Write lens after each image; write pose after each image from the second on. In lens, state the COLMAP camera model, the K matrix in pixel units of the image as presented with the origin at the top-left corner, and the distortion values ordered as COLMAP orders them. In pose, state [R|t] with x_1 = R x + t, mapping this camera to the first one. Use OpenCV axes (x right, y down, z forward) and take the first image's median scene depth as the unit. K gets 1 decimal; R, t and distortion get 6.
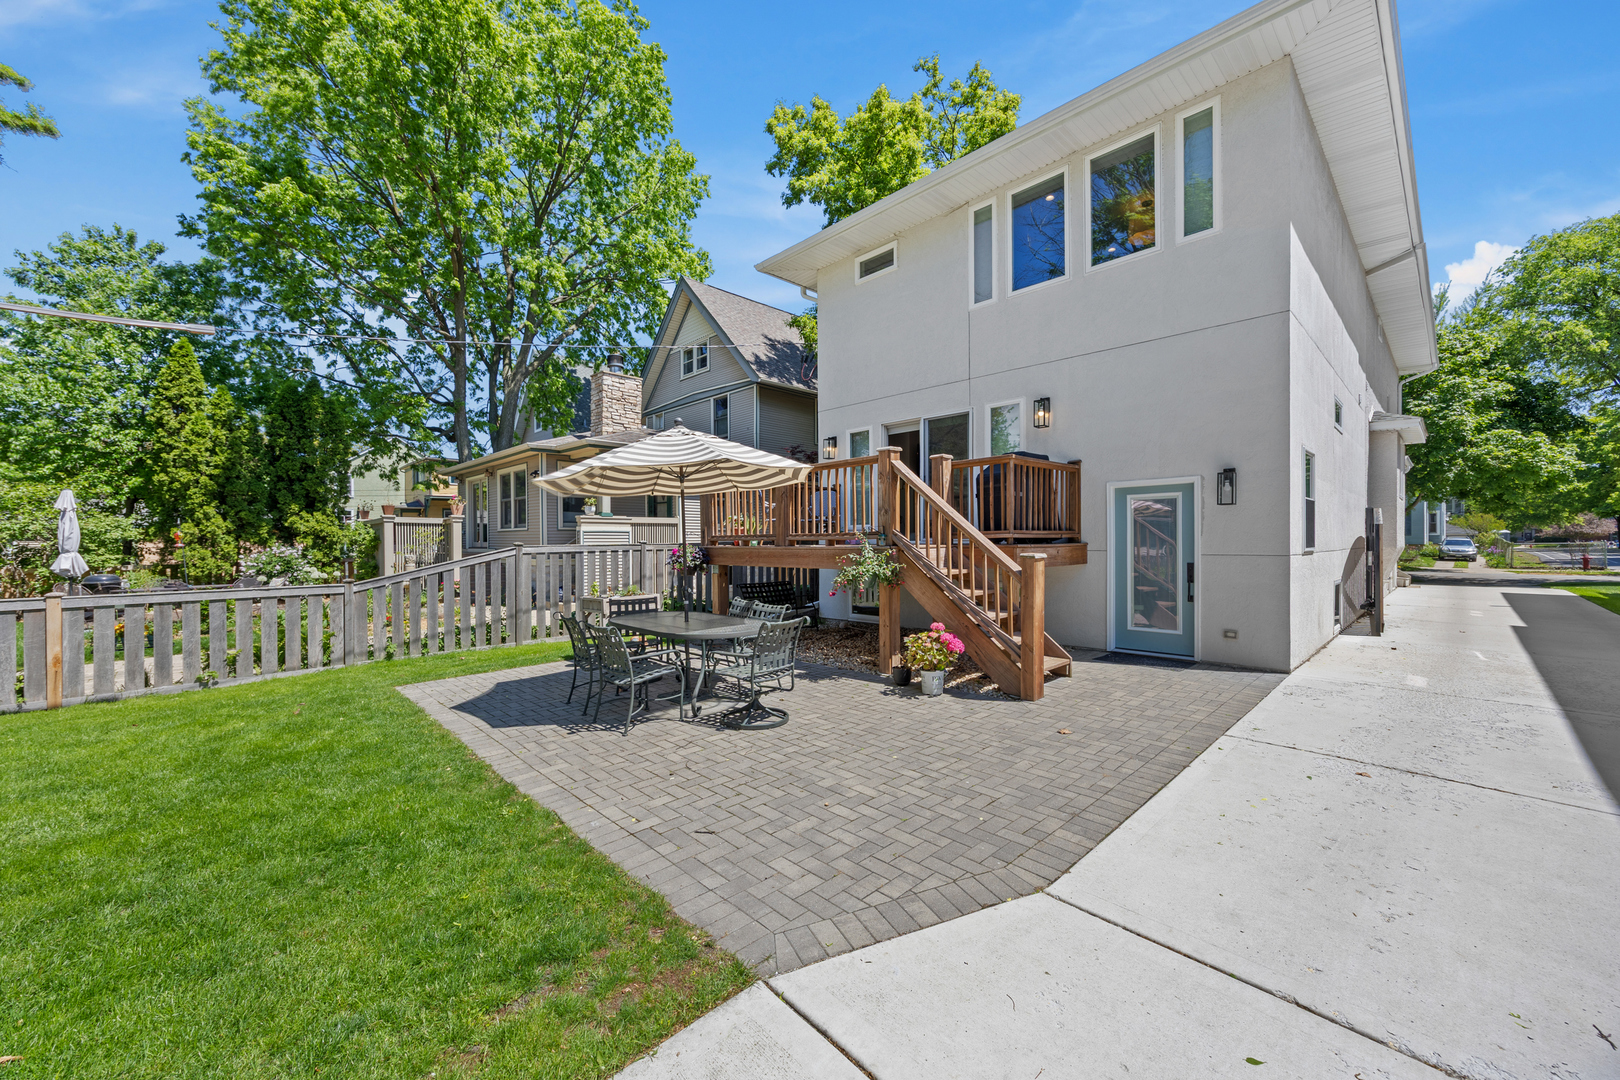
lens RADIAL K [[618.4, 0, 812.4], [0, 618.4, 542.9], [0, 0, 1]] dist [-0.002549, -0.000306]
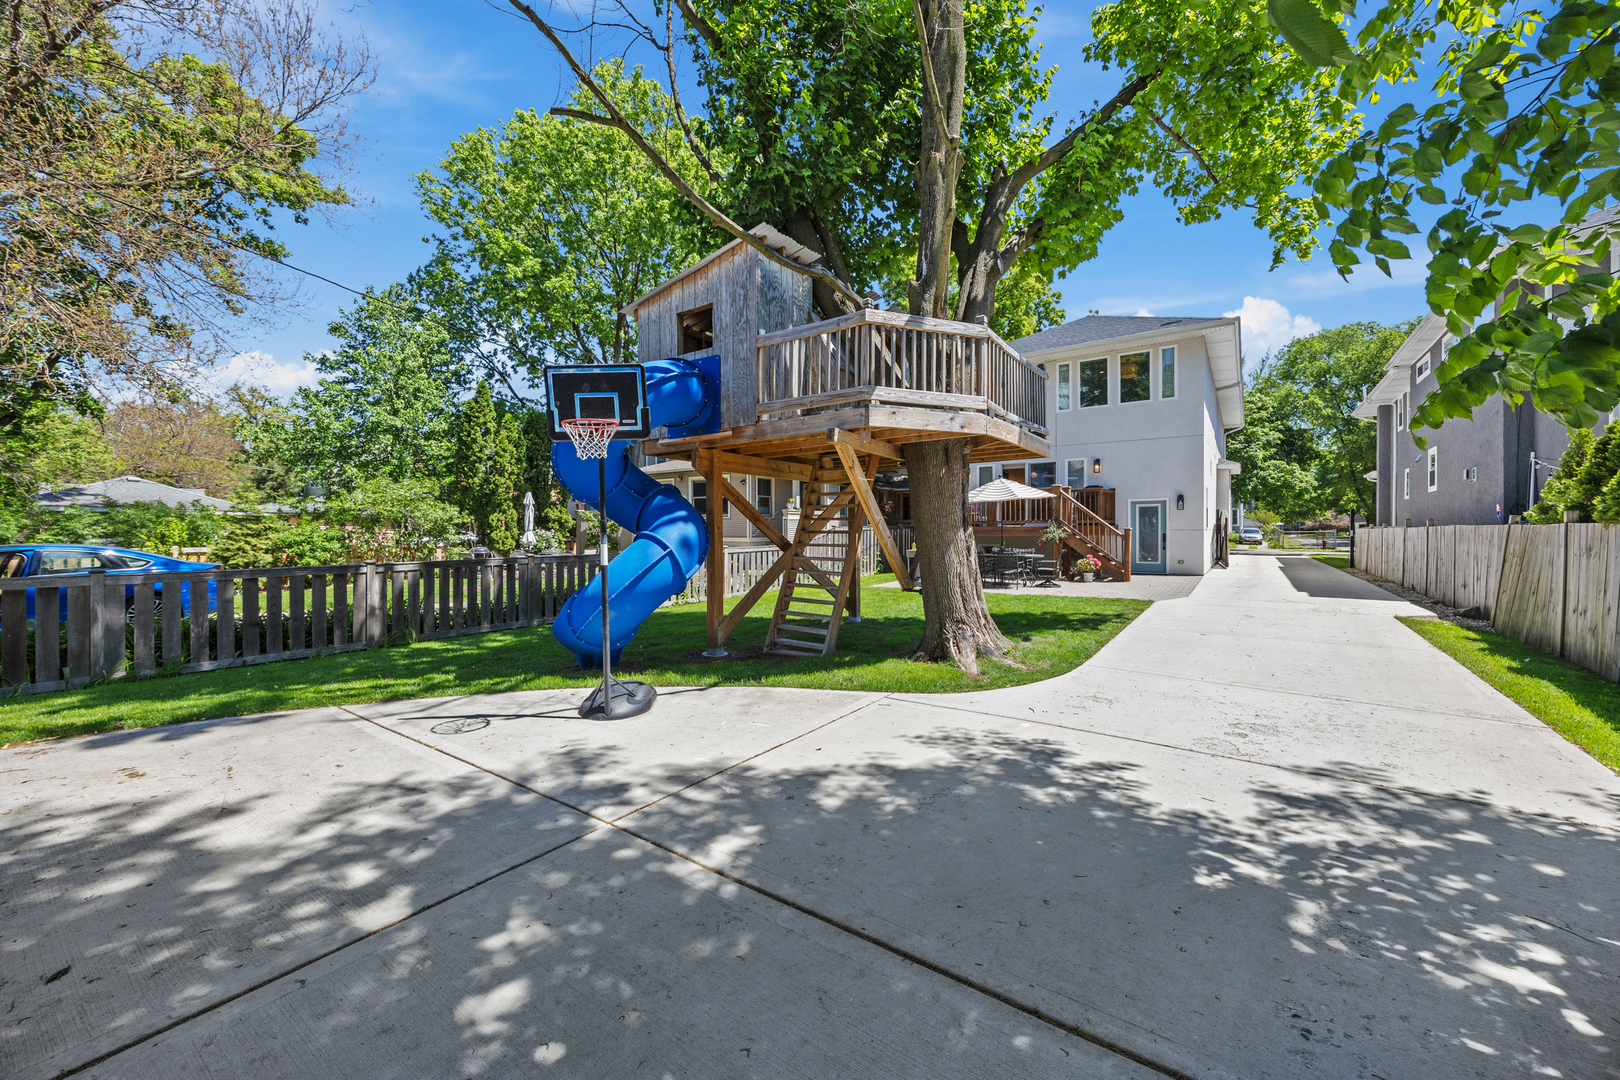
lens RADIAL K [[618.4, 0, 807.4], [0, 618.4, 536.3], [0, 0, 1]] dist [-0.002549, -0.000306]
pose [[0.982253, -0.000157, 0.187561, -0.696554], [-0.000562, 0.999993, 0.003781, 0.020438], [-0.187560, -0.003819, 0.982246, -0.638478]]
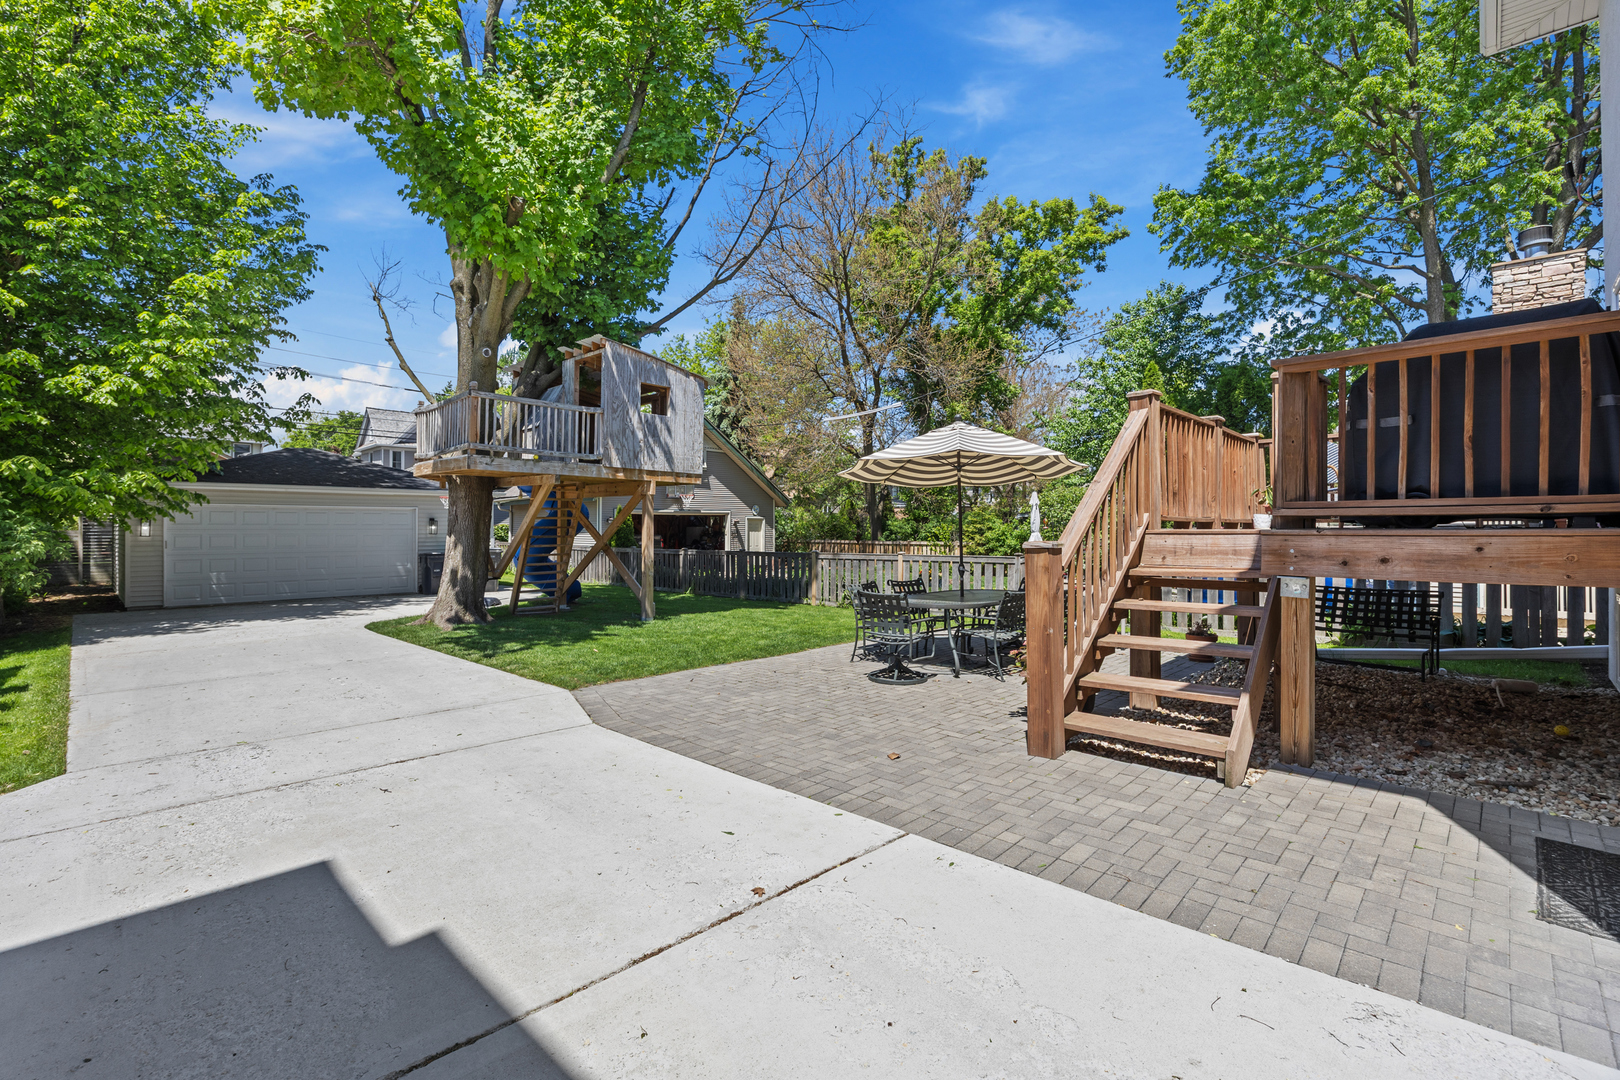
lens RADIAL K [[720.2, 0, 808.7], [0, 720.2, 528.6], [0, 0, 1]] dist [-0.013228, 0.000856]
pose [[0.040721, 0.005457, -0.999156, 0.512485], [-0.000021, 0.999985, 0.005461, -0.000955], [0.999171, -0.000202, 0.040720, 0.320339]]
